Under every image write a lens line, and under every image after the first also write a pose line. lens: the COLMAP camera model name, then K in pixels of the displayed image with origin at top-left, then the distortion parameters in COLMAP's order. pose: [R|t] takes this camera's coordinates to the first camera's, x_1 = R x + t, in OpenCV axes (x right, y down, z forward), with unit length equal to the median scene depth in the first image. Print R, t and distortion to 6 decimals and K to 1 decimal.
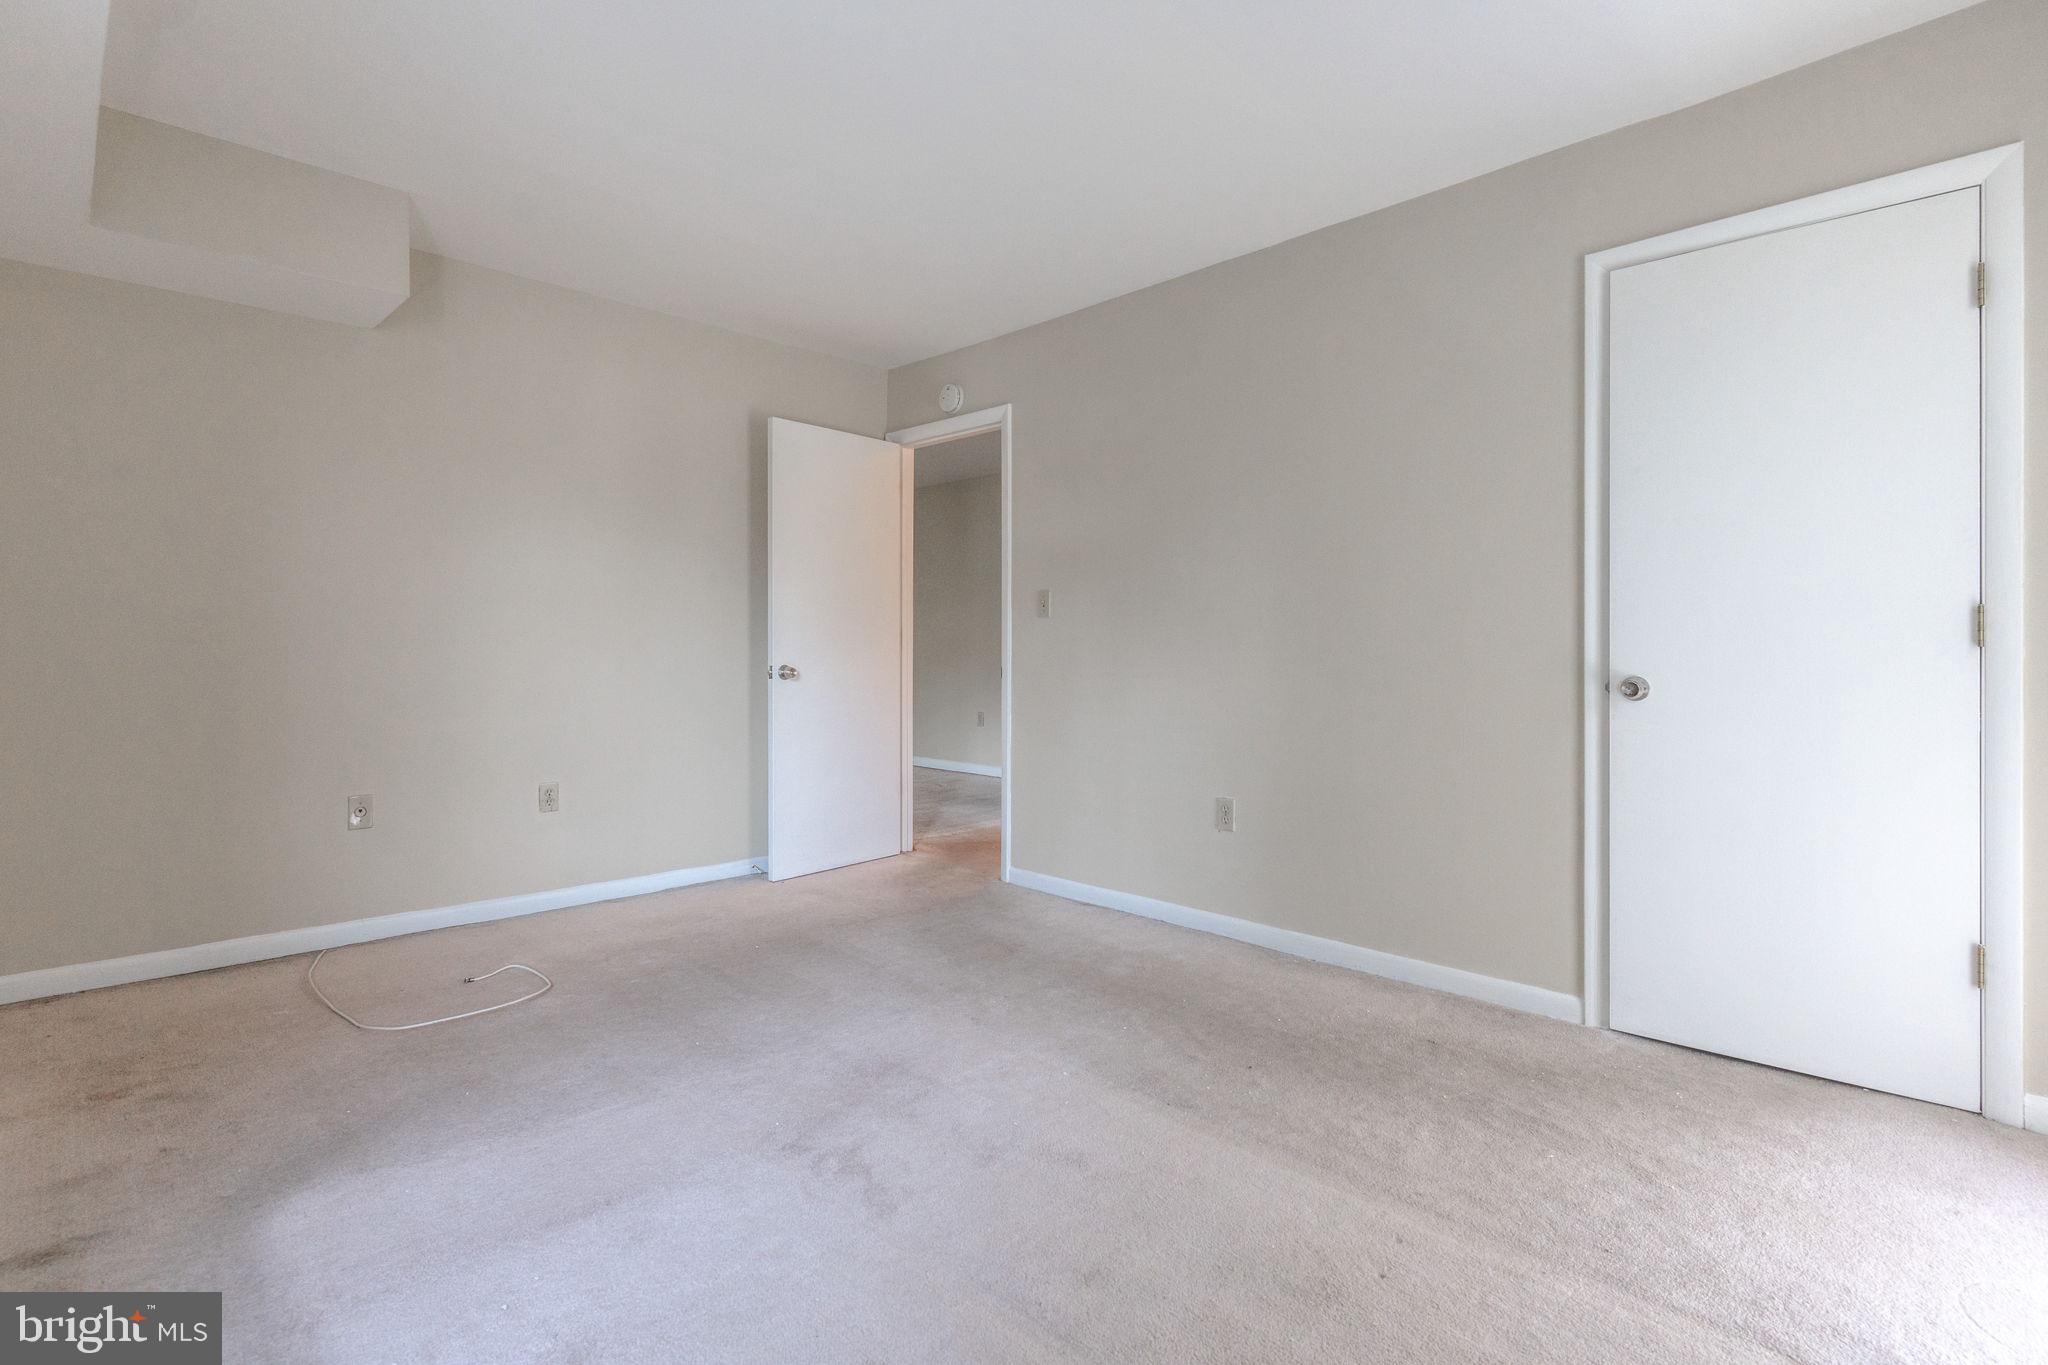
lens RADIAL K [[988.3, 0, 1010.2], [0, 988.3, 655.4], [0, 0, 1]] dist [0.001396, -0.000232]
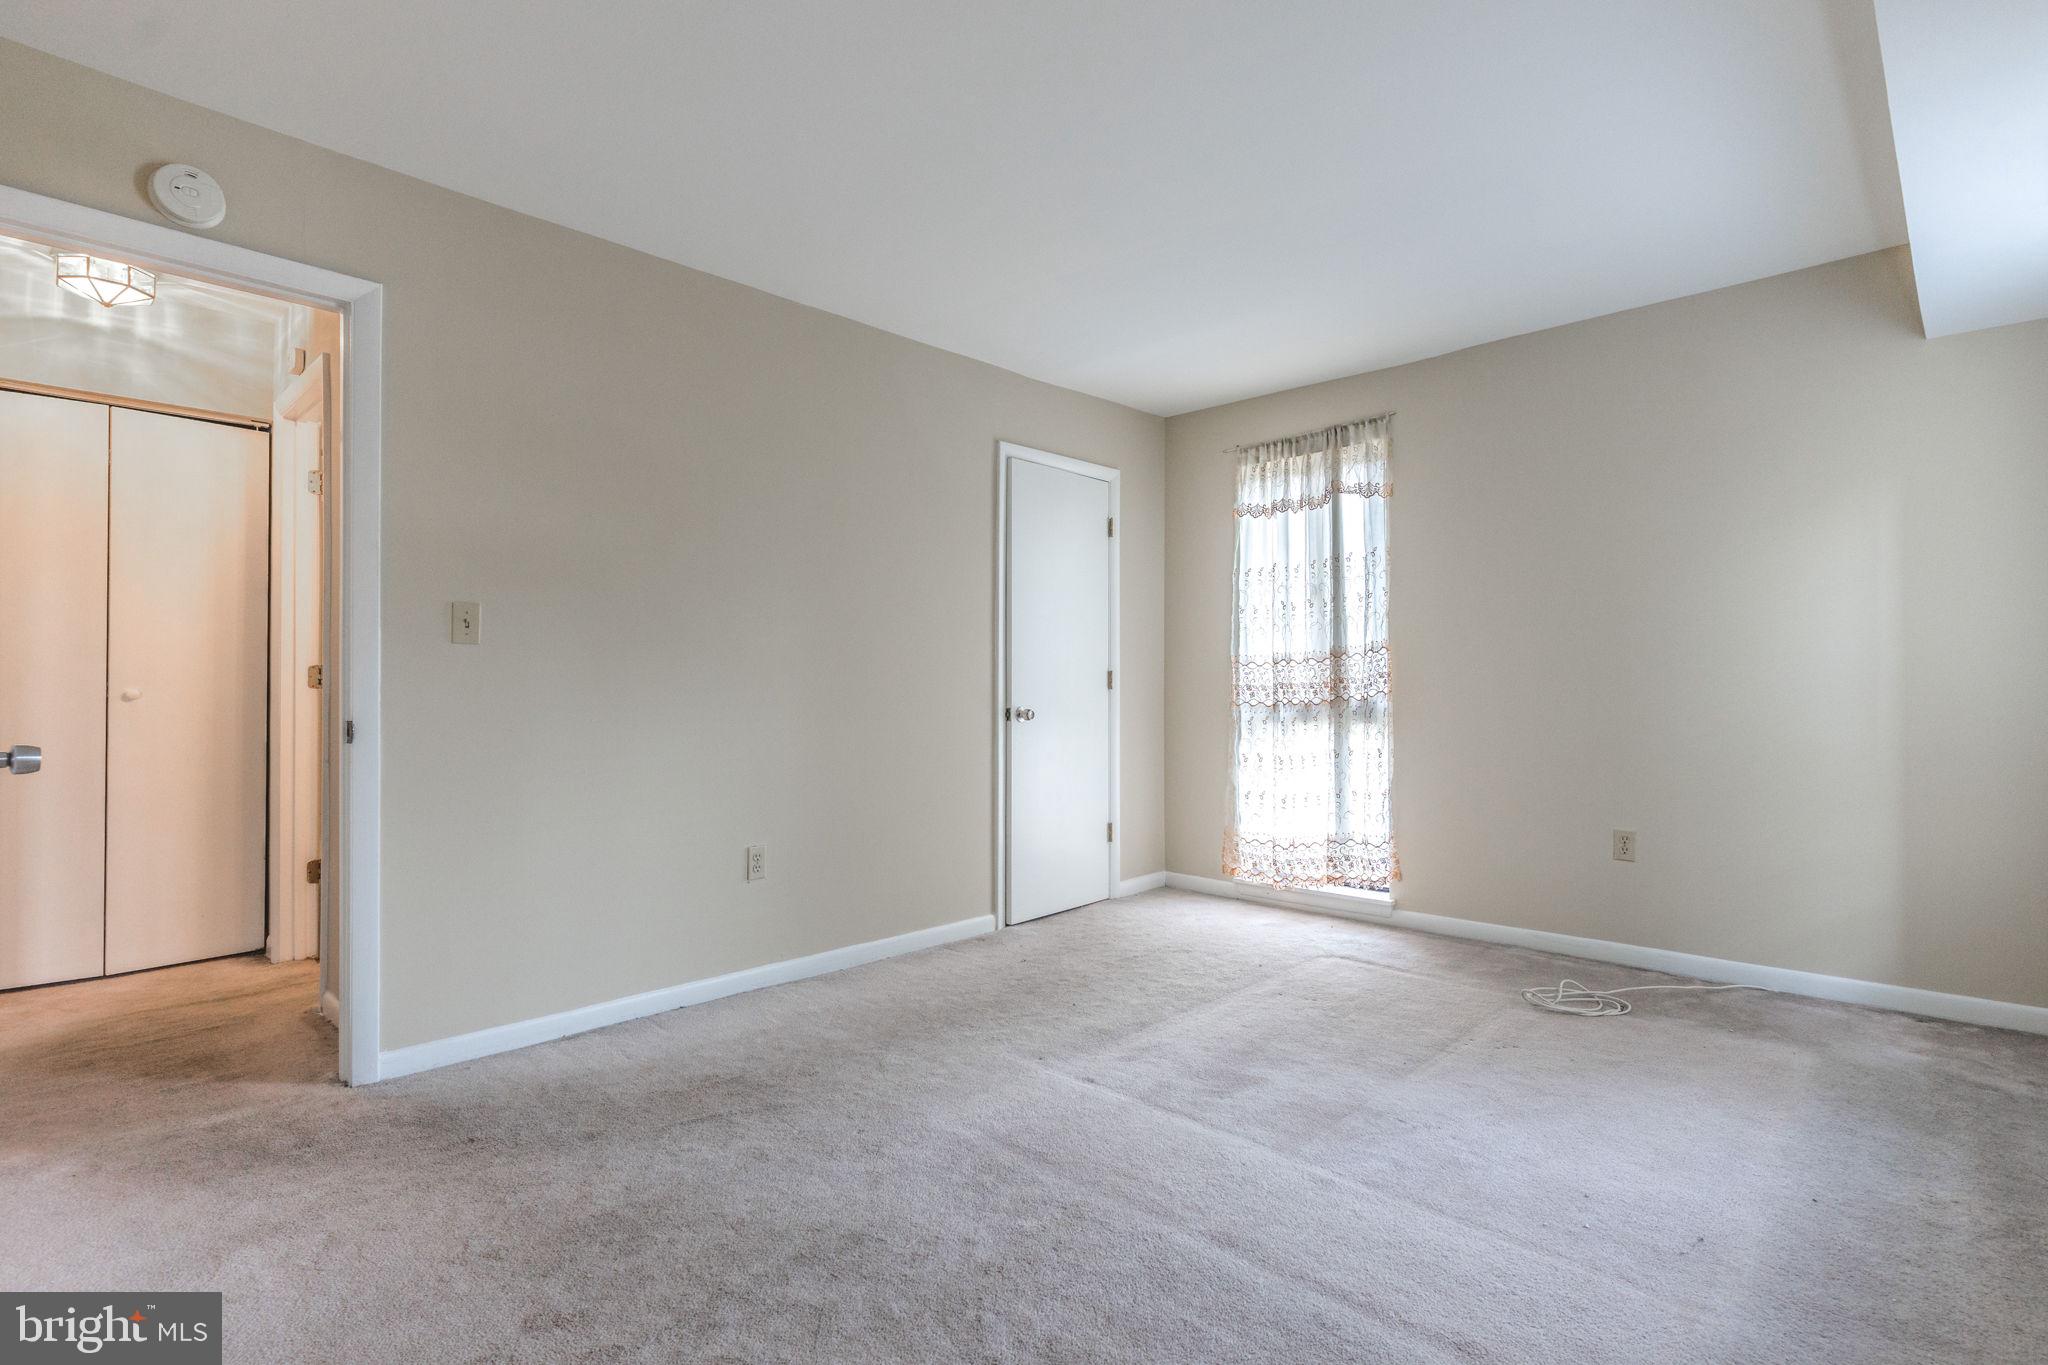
lens RADIAL K [[987.1, 0, 1024.0], [0, 987.1, 682.5], [0, 0, 1]] dist [0.000519, -0.000007]
pose [[-0.038930, 0.009593, 0.999196, -0.927896], [0.007551, 0.999928, -0.009306, -0.002898], [-0.999213, 0.007183, -0.038999, 0.957062]]
